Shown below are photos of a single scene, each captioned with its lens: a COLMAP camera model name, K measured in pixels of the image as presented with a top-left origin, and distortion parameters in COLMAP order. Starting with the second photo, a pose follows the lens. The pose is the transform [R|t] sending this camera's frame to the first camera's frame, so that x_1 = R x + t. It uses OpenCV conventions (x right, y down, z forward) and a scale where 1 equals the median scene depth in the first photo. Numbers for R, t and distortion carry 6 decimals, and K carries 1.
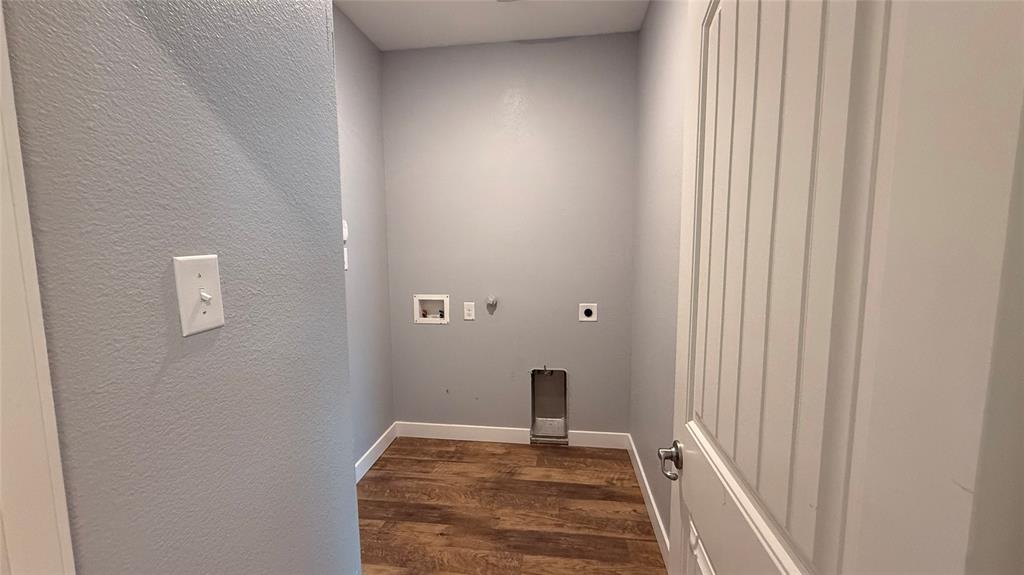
lens RADIAL K [[410.6, 0, 511.9], [0, 410.6, 287.1], [0, 0, 1]] dist [0.000008, 0.000178]
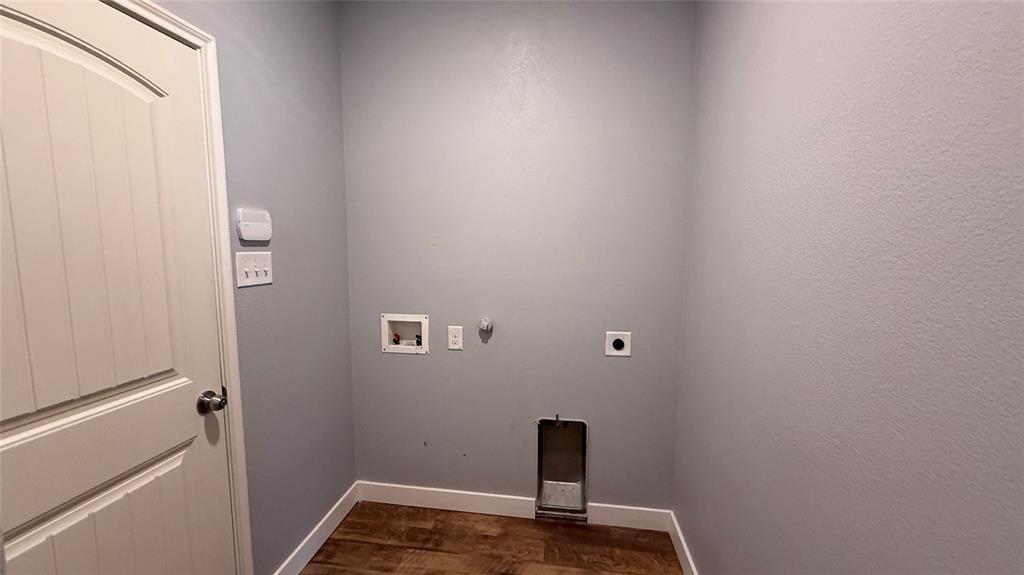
lens RADIAL K [[410.6, 0, 510.8], [0, 410.6, 287.6], [0, 0, 1]] dist [0.000008, 0.000178]
pose [[0.999780, 0.014608, -0.015038, 0.005838], [-0.014582, 0.999892, 0.001880, -0.034841], [0.015064, -0.001661, 0.999885, 0.266592]]
